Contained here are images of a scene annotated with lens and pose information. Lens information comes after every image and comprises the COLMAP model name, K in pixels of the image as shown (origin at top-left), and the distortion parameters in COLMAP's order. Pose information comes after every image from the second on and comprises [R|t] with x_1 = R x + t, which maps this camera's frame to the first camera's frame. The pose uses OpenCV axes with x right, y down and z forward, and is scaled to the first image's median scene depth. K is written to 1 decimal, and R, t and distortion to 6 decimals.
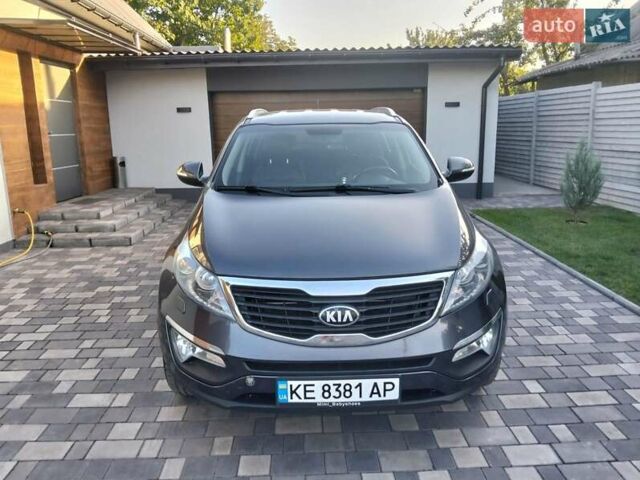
lens RADIAL K [[501.2, 0, 317.8], [0, 501.2, 228.3], [0, 0, 1]] dist [0.022914, -0.066220]
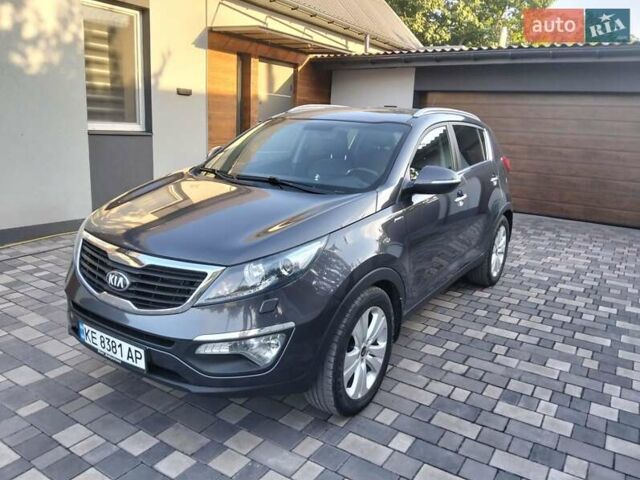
lens RADIAL K [[499.2, 0, 320.0], [0, 499.2, 240.0], [0, 0, 1]] dist [0.011365, -0.047318]
pose [[0.818997, 0.182898, -0.543868, 0.724375], [-0.172805, 0.982454, 0.070167, -0.050661], [0.547158, 0.036516, 0.836232, 0.223826]]
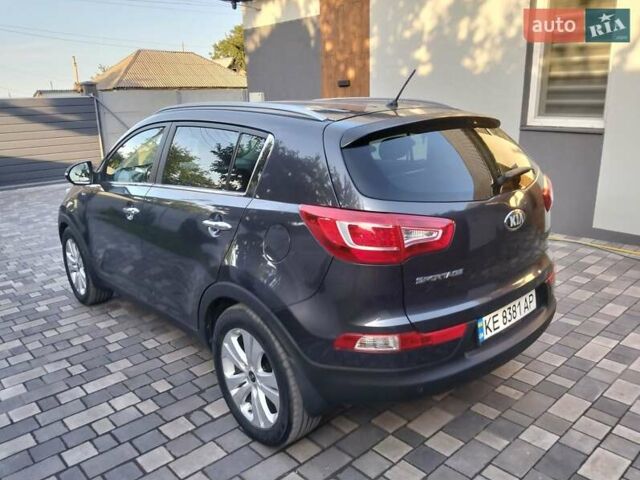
lens RADIAL K [[510.3, 0, 320.0], [0, 510.3, 240.0], [0, 0, 1]] dist [-0.002842, -0.011623]
pose [[-0.759208, 0.215742, -0.614051, 0.698988], [-0.088532, 0.900461, 0.425830, -0.583363], [0.644799, 0.377656, -0.664537, 2.490021]]
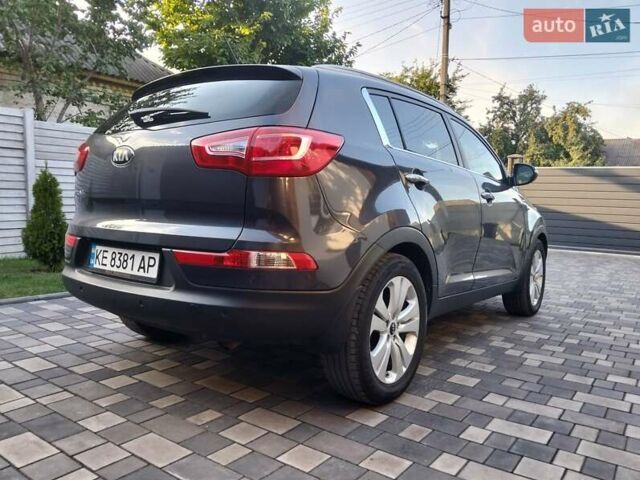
lens RADIAL K [[499.4, 0, 319.1], [0, 499.4, 238.2], [0, 0, 1]] dist [0.025837, -0.075106]
pose [[-0.791279, -0.052621, 0.609187, -0.686292], [0.111605, 0.967125, 0.228504, -0.327963], [-0.601184, 0.248799, -0.759393, 2.569197]]
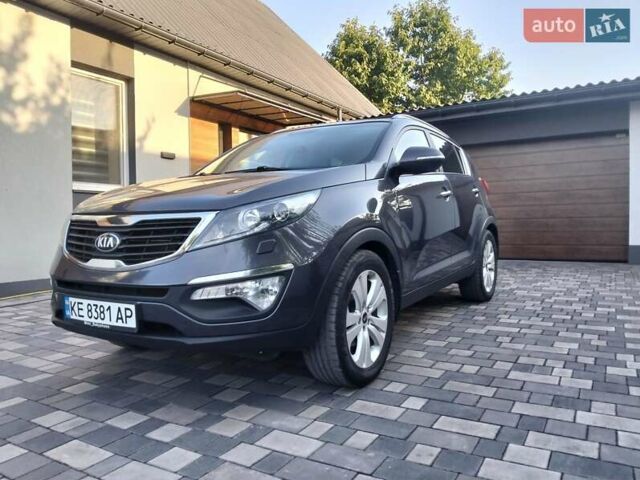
lens RADIAL K [[499.4, 0, 319.1], [0, 499.4, 238.2], [0, 0, 1]] dist [0.025837, -0.075106]
pose [[0.843193, 0.023149, -0.537113, 0.730036], [-0.109529, 0.985516, -0.129471, 0.184971], [0.526336, 0.167998, 0.833515, 0.242477]]
